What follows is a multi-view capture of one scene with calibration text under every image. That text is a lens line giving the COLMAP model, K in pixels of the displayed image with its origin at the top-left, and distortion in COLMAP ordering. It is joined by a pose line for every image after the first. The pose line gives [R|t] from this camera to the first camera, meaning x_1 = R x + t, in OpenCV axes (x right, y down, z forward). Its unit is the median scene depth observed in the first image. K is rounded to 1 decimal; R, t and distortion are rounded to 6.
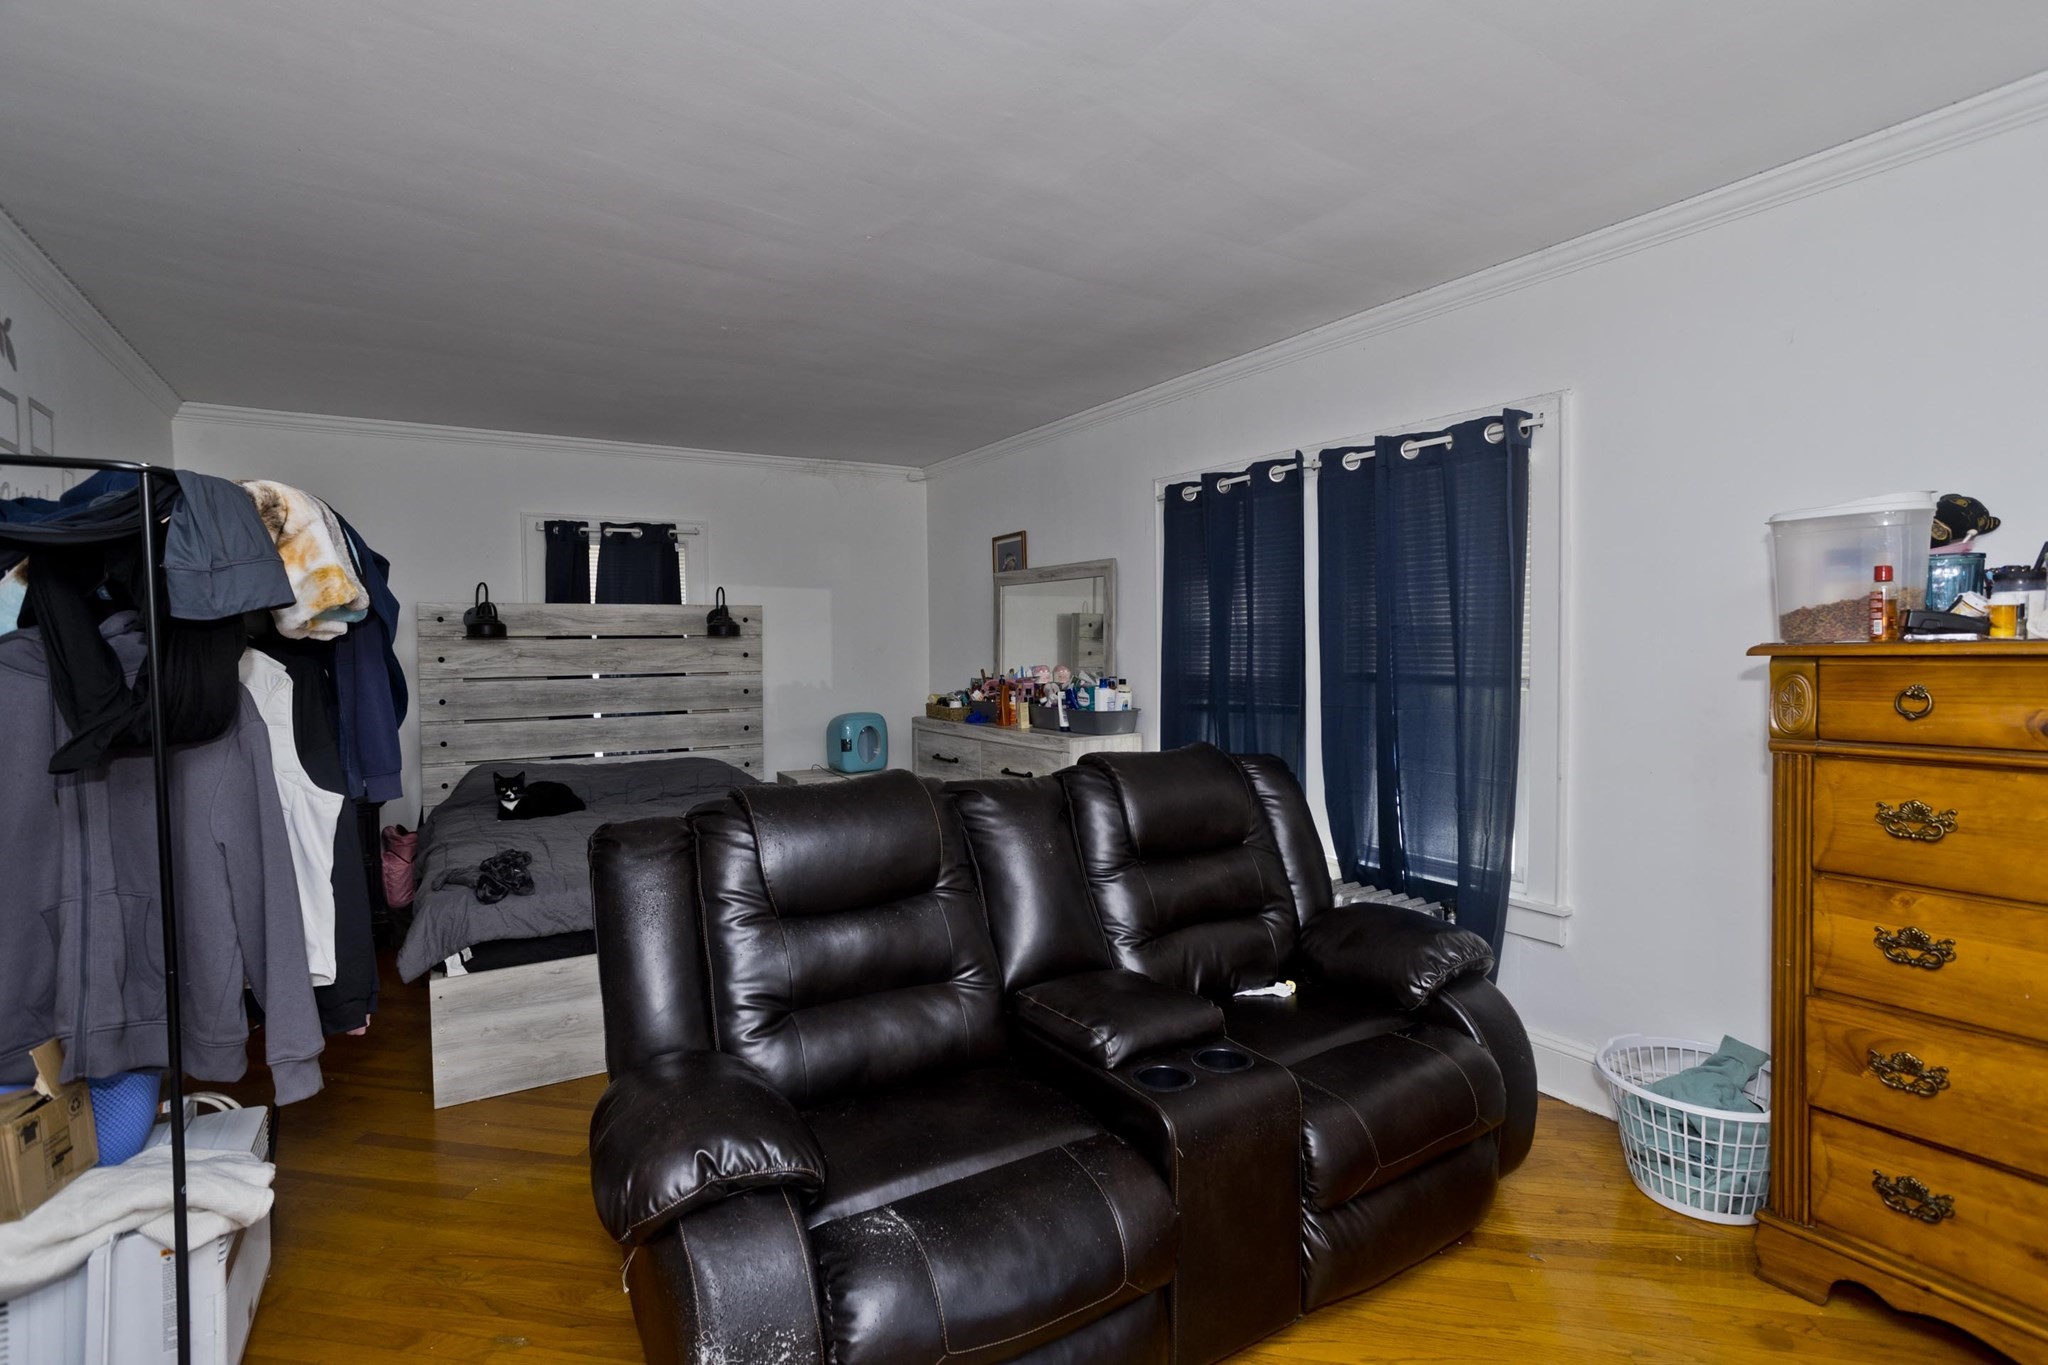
lens RADIAL K [[981.4, 0, 1032.1], [0, 981.4, 676.4], [0, 0, 1]] dist [-0.051520, 0.033391]
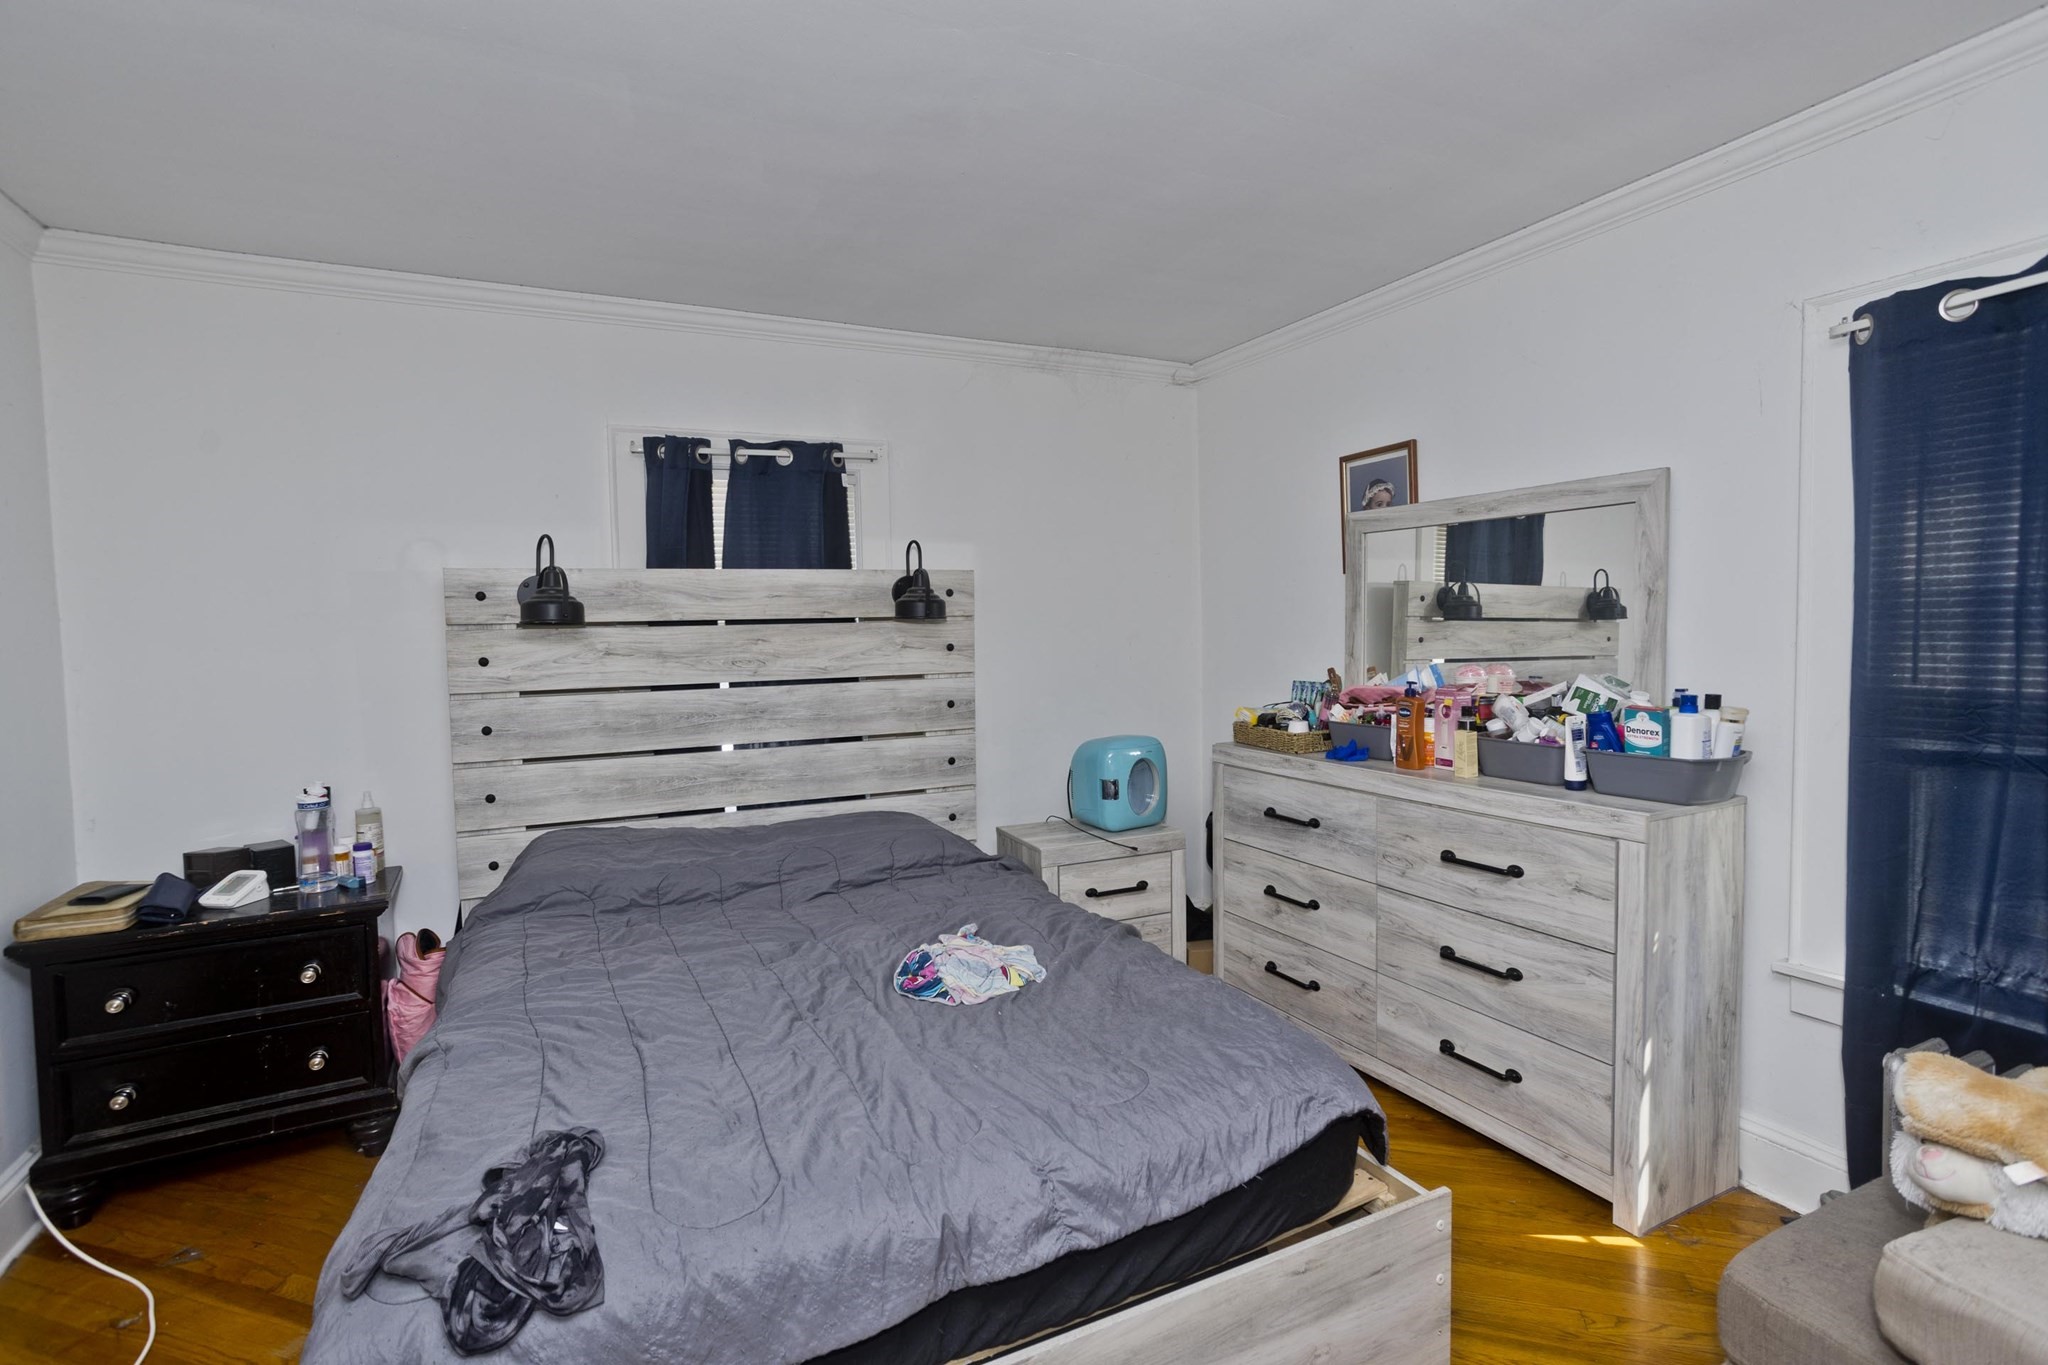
lens RADIAL K [[948.8, 0, 1031.4], [0, 948.8, 677.0], [0, 0, 1]] dist [-0.066081, 0.029897]
pose [[0.995479, -0.004244, -0.094883, -0.191044], [0.006318, 0.999747, 0.021575, -0.016642], [0.094768, -0.022077, 0.995255, 0.406968]]
